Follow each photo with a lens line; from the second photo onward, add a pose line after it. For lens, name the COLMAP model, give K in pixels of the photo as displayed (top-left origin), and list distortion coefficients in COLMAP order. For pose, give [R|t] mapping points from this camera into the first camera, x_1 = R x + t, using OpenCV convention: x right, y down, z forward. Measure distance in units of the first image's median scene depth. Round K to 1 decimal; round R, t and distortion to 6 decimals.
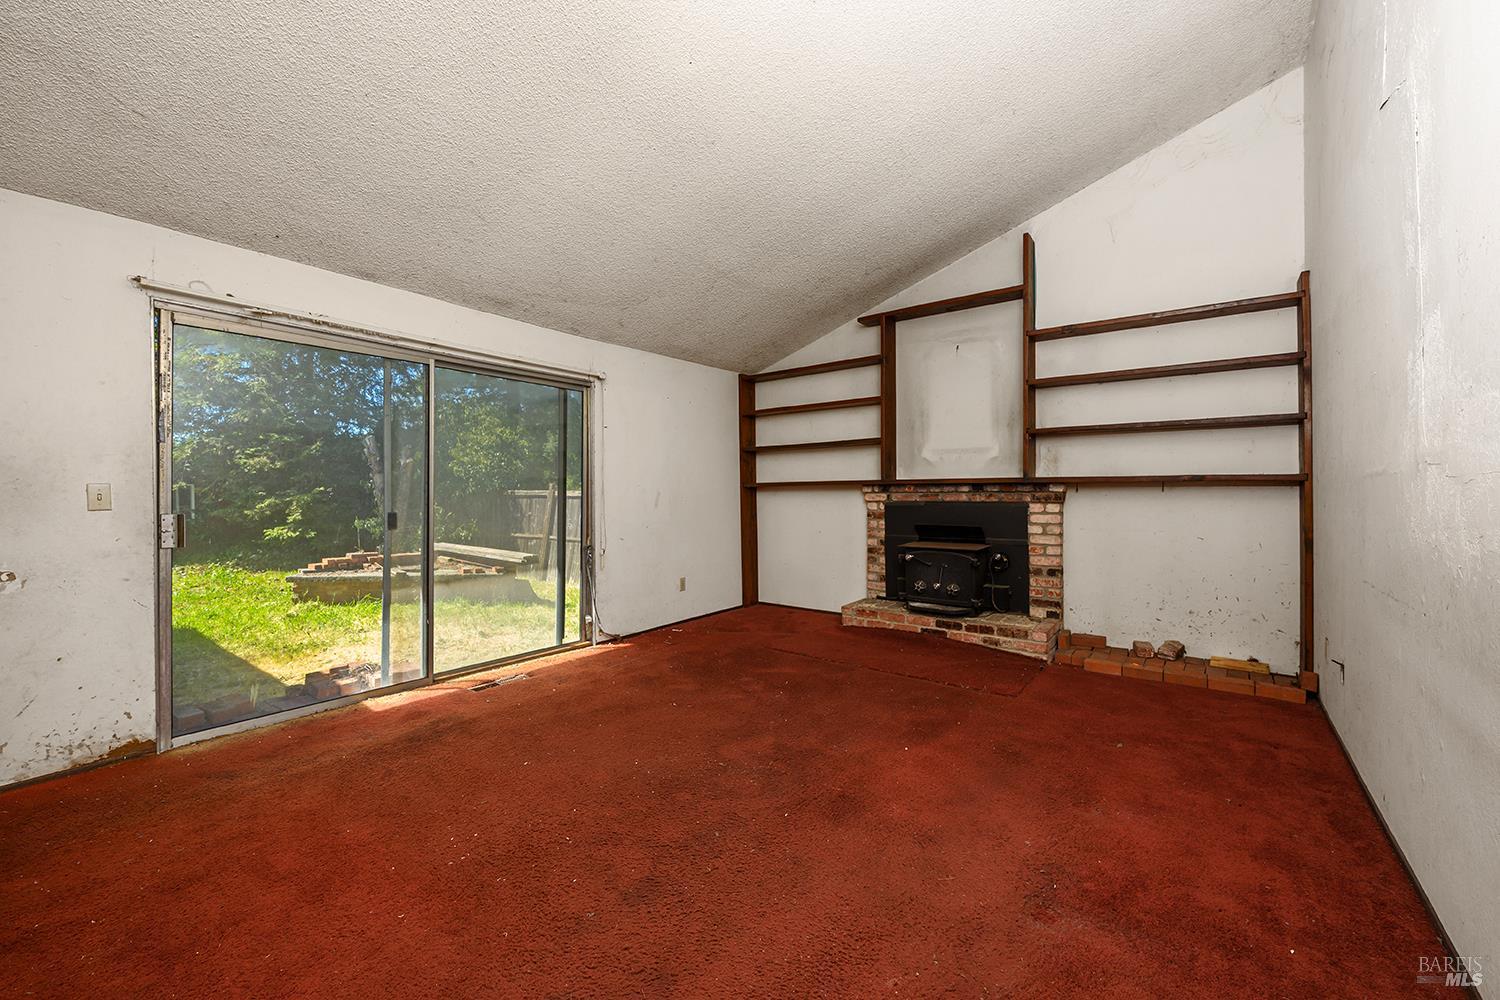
lens RADIAL K [[610.7, 0, 749.8], [0, 610.7, 488.3], [0, 0, 1]] dist [-0.003855, 0.000074]
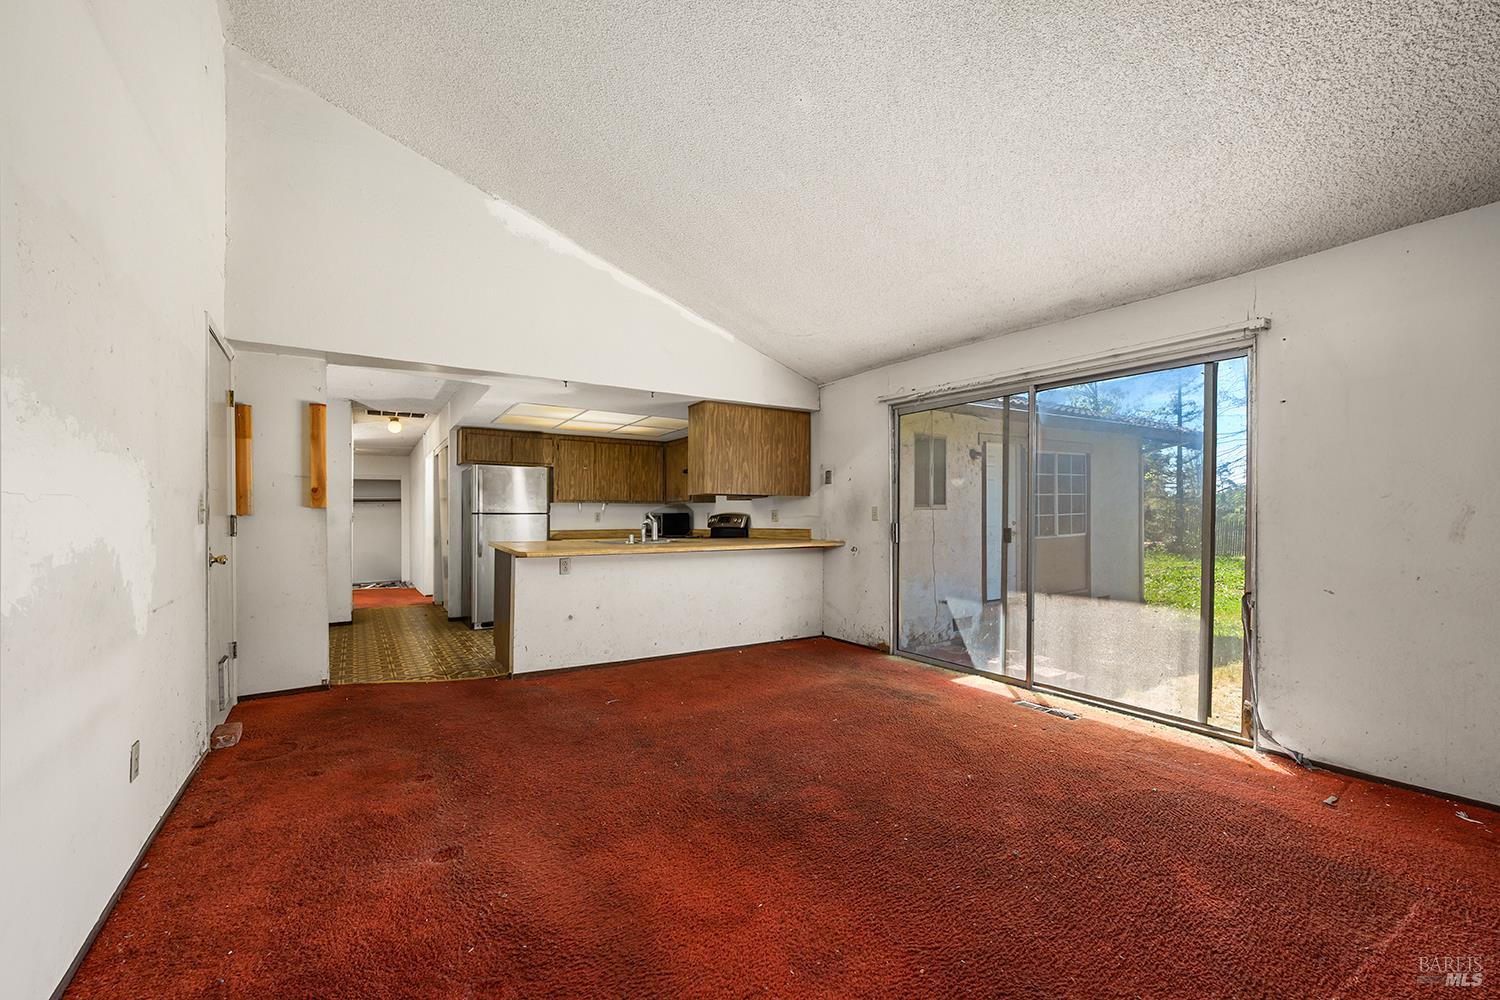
lens RADIAL K [[610.7, 0, 753.9], [0, 610.7, 511.7], [0, 0, 1]] dist [-0.003855, 0.000074]
pose [[-0.322070, -0.002857, -0.946712, 0.661438], [0.002139, 0.999991, -0.003745, 0.014672], [0.946713, -0.003231, -0.322061, 0.920524]]
